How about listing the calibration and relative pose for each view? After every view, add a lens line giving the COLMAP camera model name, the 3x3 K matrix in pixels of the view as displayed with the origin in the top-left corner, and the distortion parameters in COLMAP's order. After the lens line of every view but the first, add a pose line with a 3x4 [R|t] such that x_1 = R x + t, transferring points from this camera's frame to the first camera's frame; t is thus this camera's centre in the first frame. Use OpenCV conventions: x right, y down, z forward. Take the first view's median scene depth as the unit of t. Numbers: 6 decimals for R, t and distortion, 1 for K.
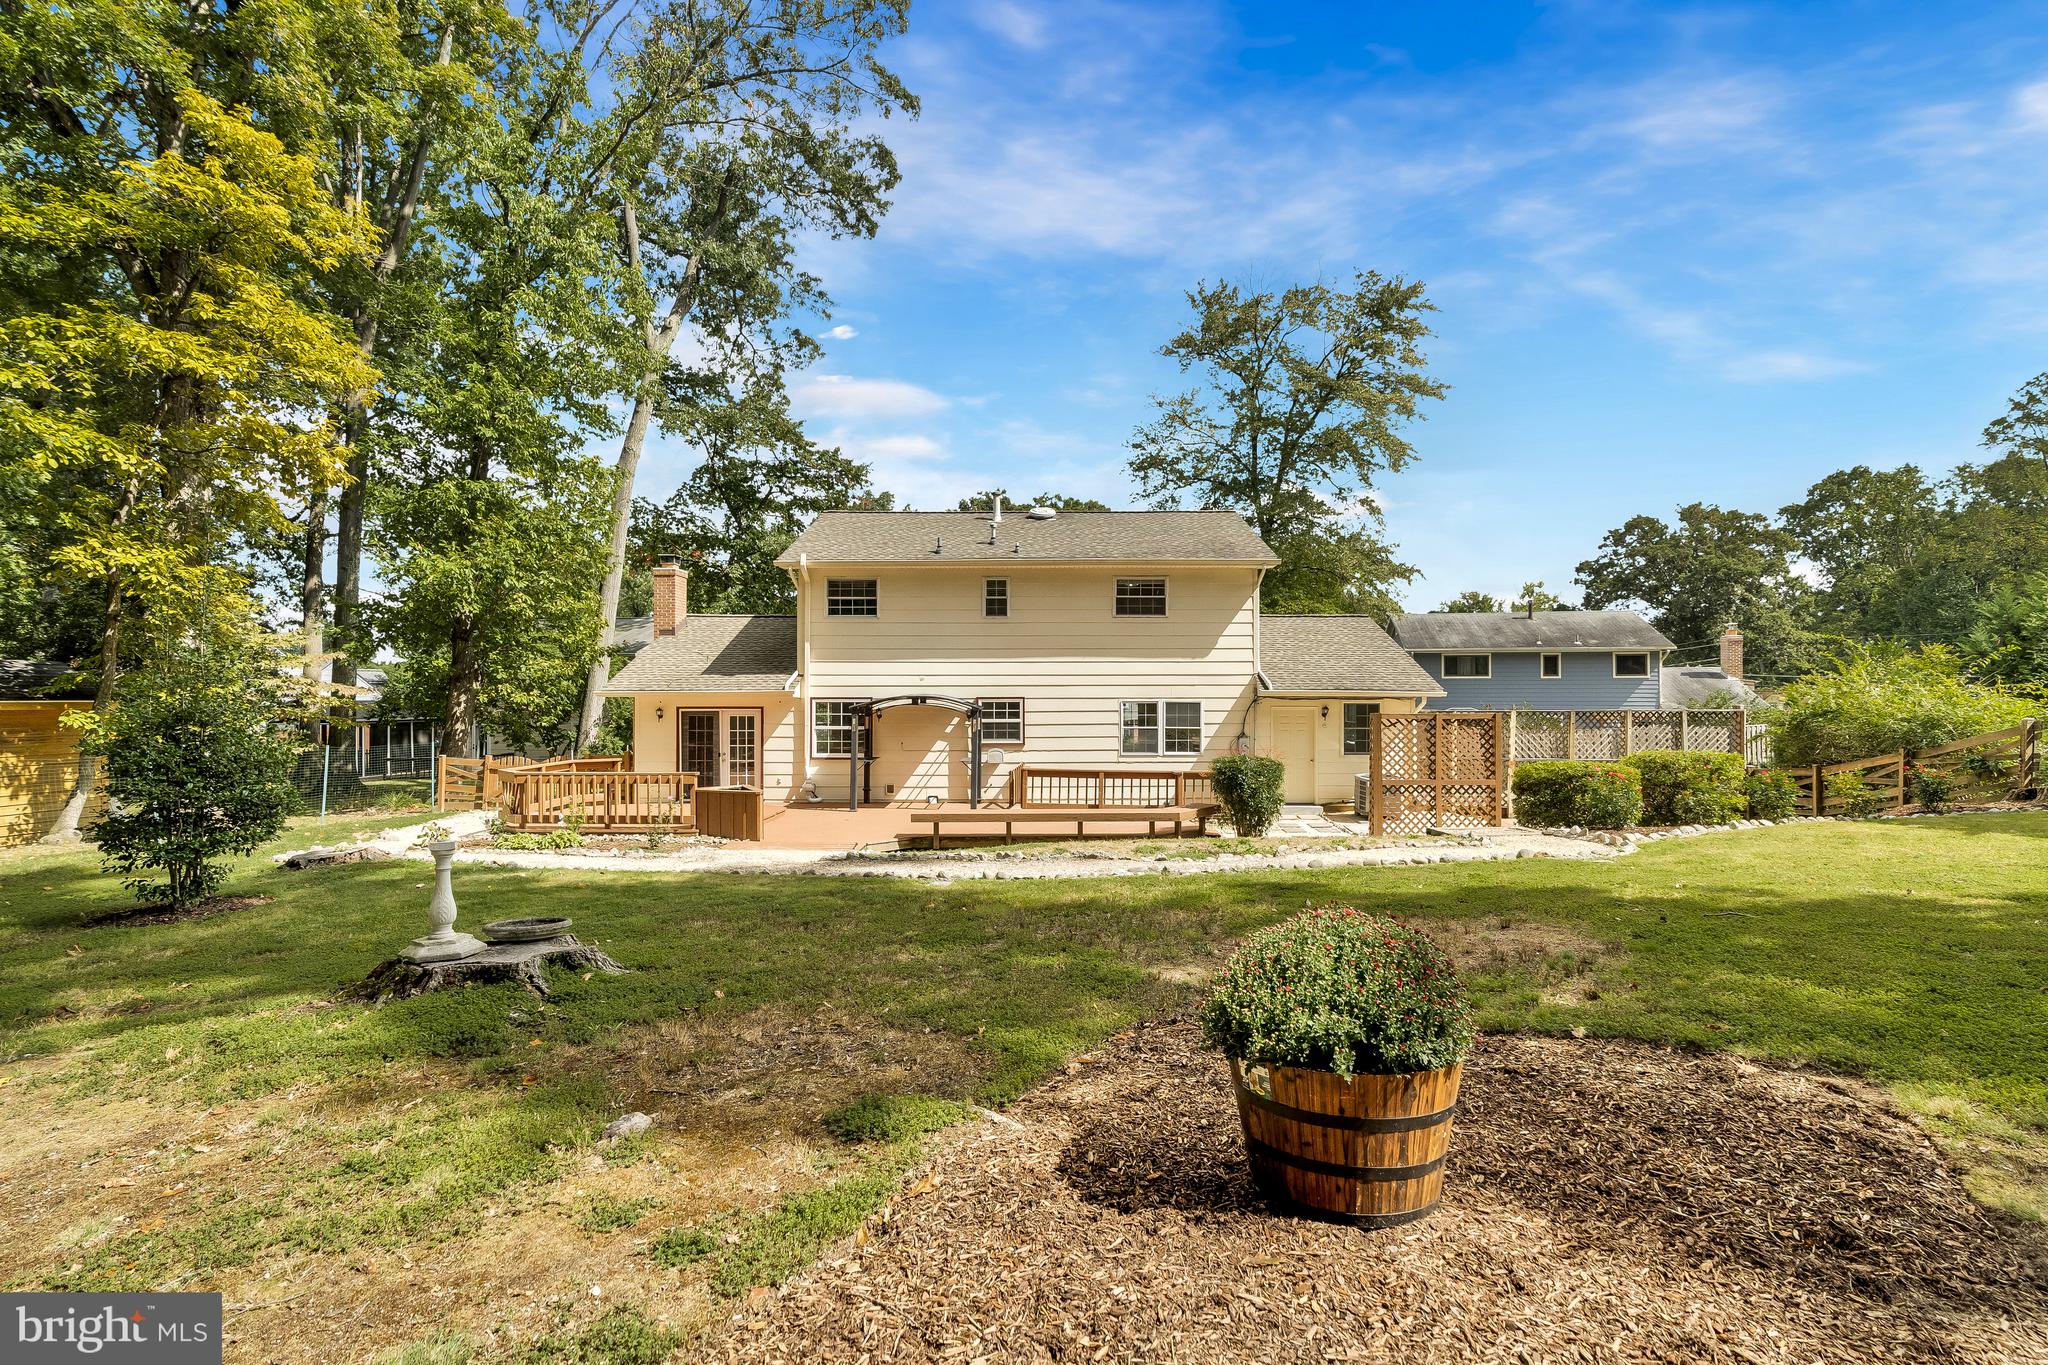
lens RADIAL K [[953.1, 0, 1031.6], [0, 953.1, 680.5], [0, 0, 1]] dist [-0.011705, 0.007089]
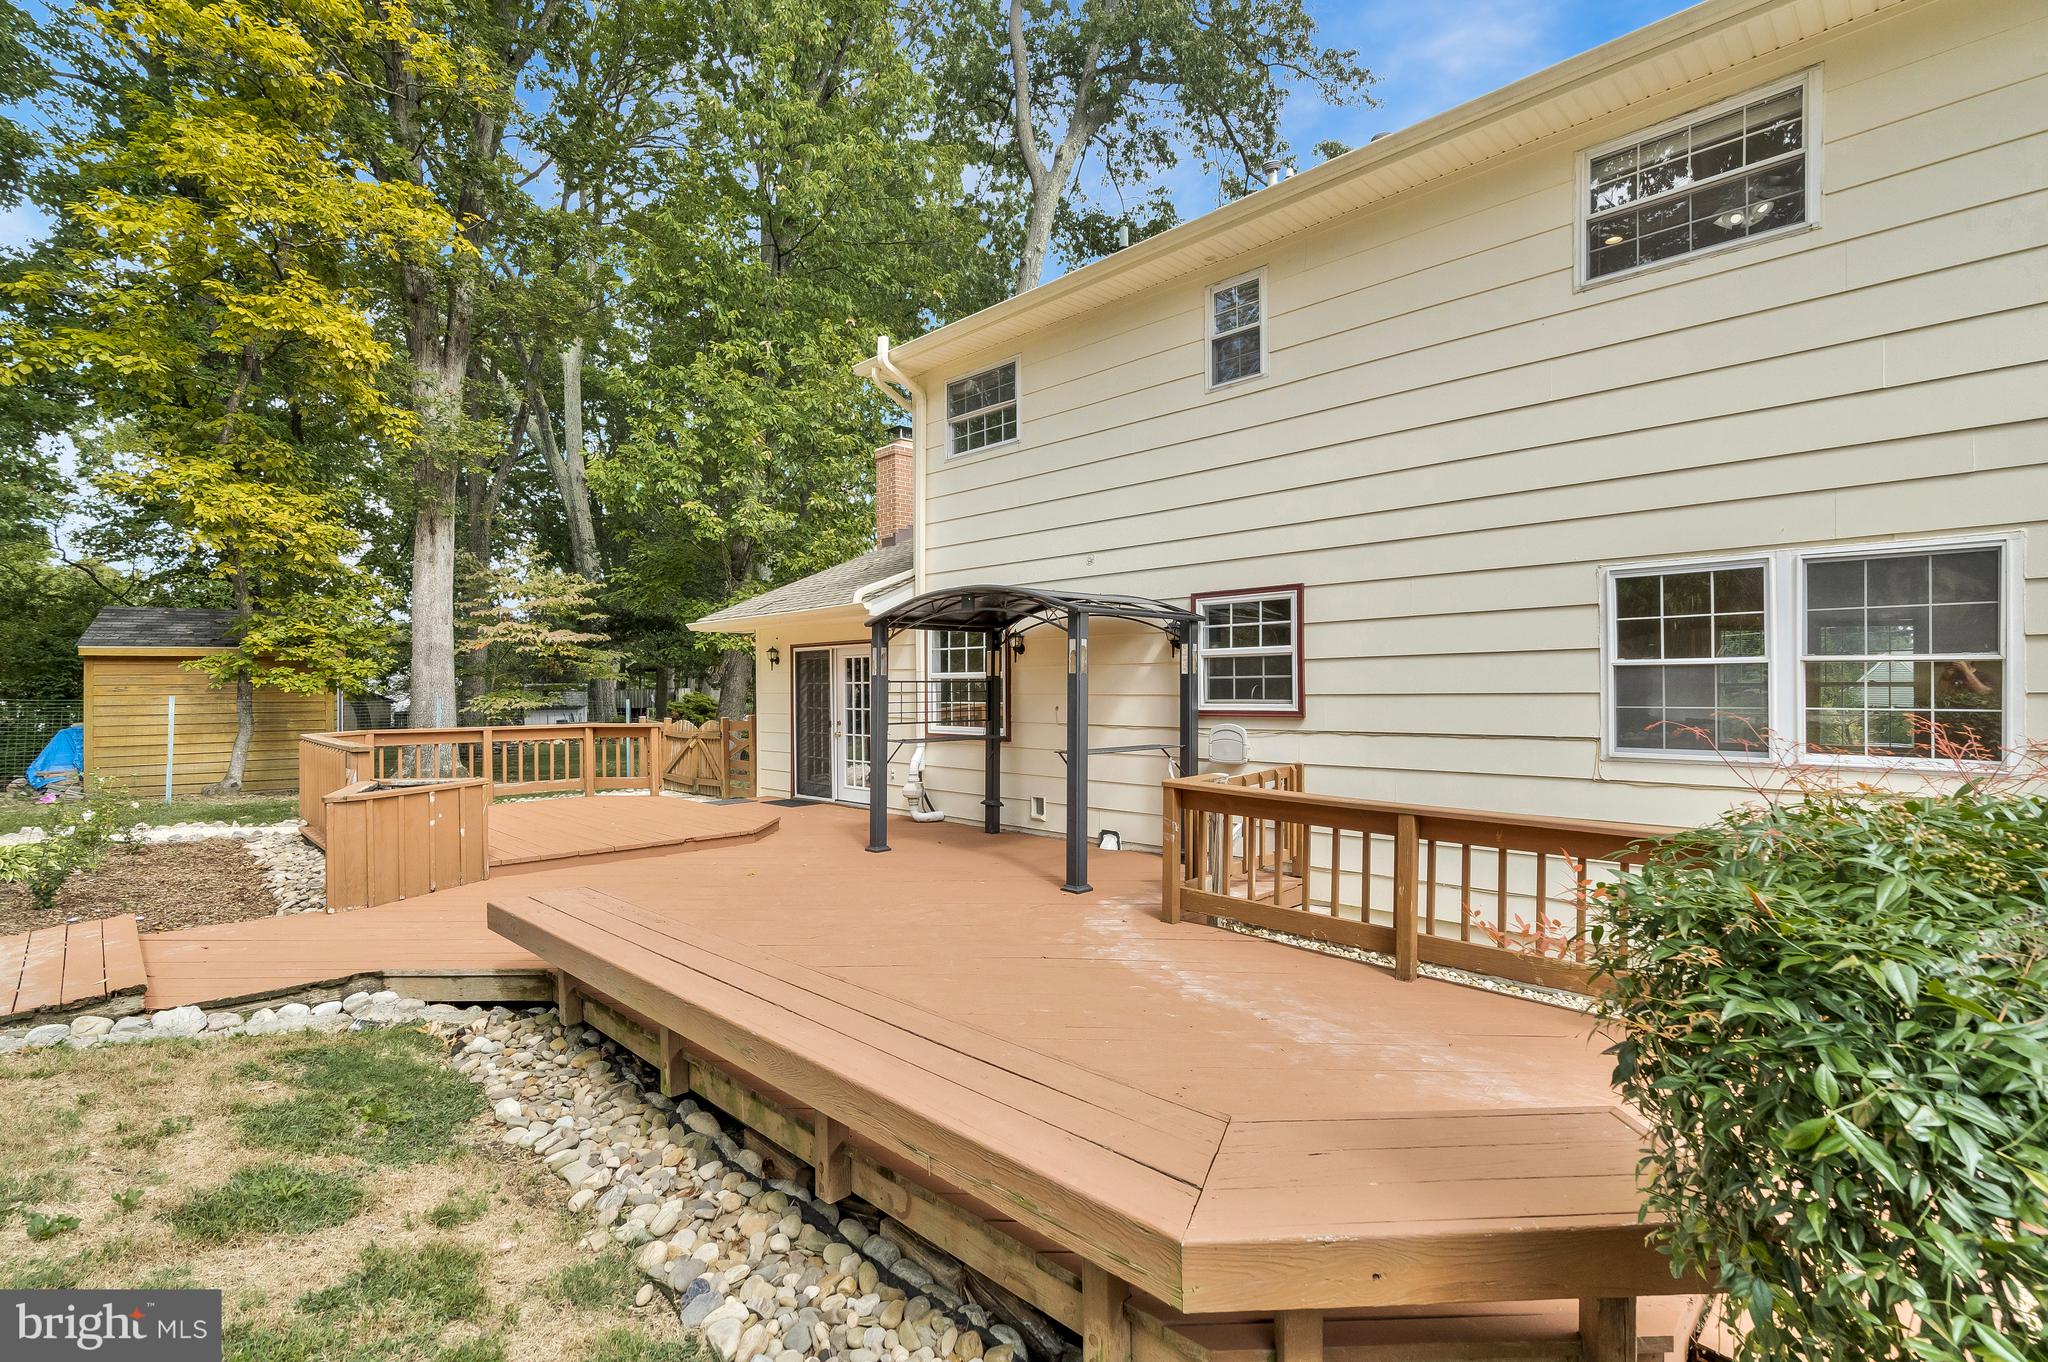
lens RADIAL K [[953.1, 0, 1031.6], [0, 953.1, 679.0], [0, 0, 1]] dist [-0.011705, 0.007089]
pose [[0.717628, -0.008193, -0.696379, 0.169221], [0.020230, 0.999754, 0.009085, 0.047854], [0.696133, -0.020608, 0.717617, 0.667289]]
